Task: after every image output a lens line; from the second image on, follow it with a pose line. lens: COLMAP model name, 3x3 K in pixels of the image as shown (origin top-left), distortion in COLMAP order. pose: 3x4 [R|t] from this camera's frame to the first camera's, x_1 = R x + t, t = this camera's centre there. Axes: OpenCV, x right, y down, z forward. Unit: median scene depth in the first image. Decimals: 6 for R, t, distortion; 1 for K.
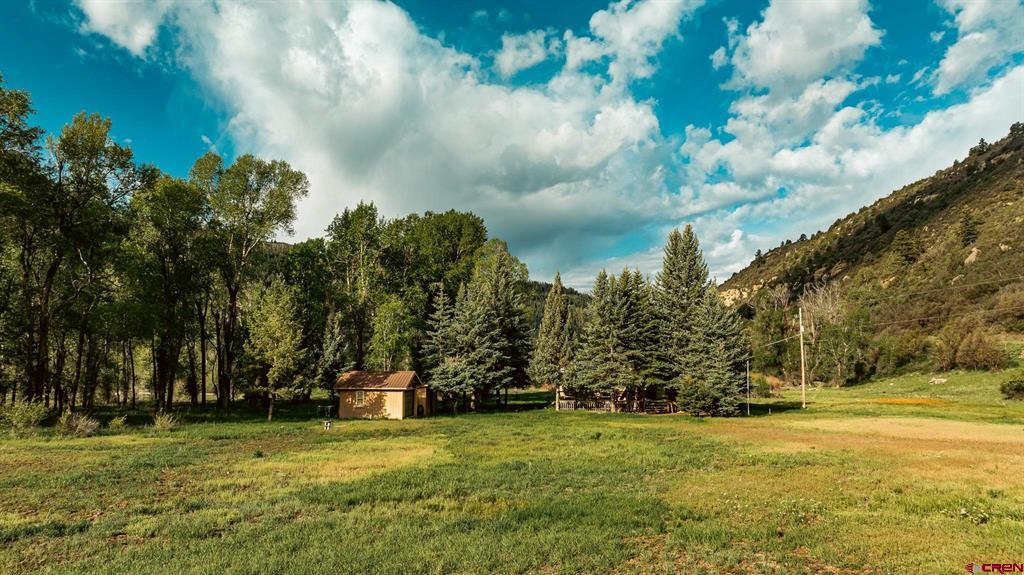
lens RADIAL K [[712.7, 0, 512.0], [0, 712.7, 287.5], [0, 0, 1]] dist [0.002528, 0.000789]
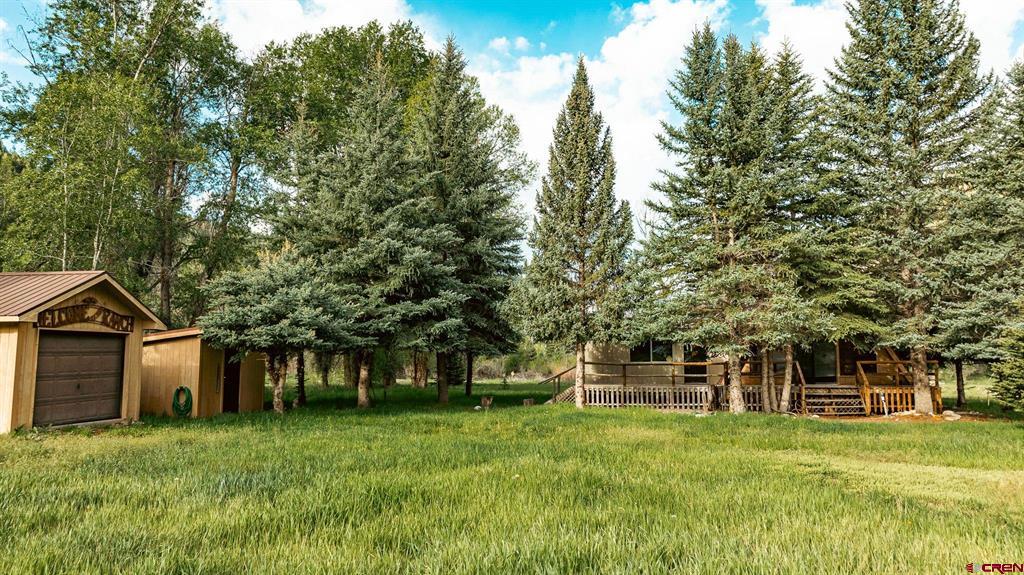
lens RADIAL K [[712.7, 0, 512.0], [0, 712.7, 287.5], [0, 0, 1]] dist [0.002528, 0.000789]
pose [[0.999873, -0.002389, -0.015779, 0.034055], [0.002330, 0.999990, -0.003741, 0.112211], [0.015788, 0.003704, 0.999868, 0.632057]]
